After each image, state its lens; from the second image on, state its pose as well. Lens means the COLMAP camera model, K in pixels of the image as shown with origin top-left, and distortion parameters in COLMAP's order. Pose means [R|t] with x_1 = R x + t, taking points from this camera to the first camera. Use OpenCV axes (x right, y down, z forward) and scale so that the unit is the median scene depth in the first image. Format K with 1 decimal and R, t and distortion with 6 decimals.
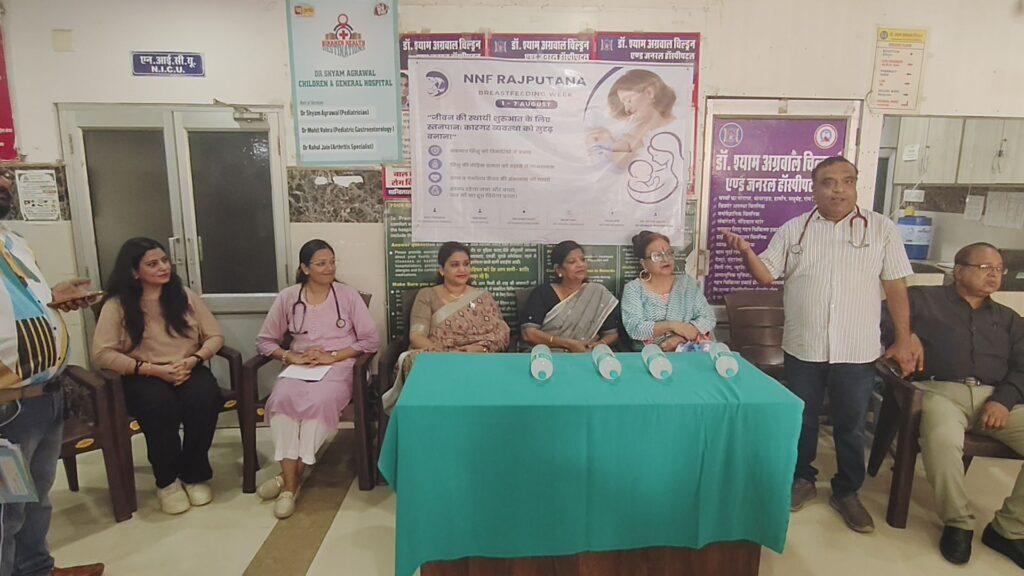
lens RADIAL K [[589.2, 0, 528.4], [0, 589.2, 291.8], [0, 0, 1]] dist [-0.046063, 0.018001]
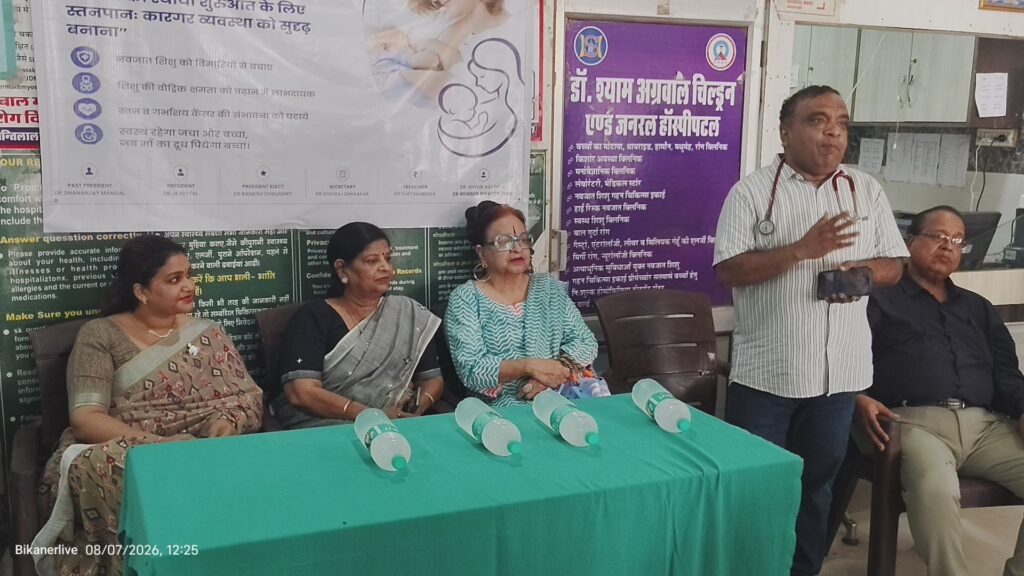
lens RADIAL K [[986.7, 0, 510.4], [0, 986.7, 291.1], [0, 0, 1]] dist [0.019008, 0.000000]
pose [[0.932076, -0.054778, 0.358097, -0.130356], [0.057390, 0.998346, 0.003340, -0.013385], [-0.357688, 0.017438, 0.933678, 0.042124]]
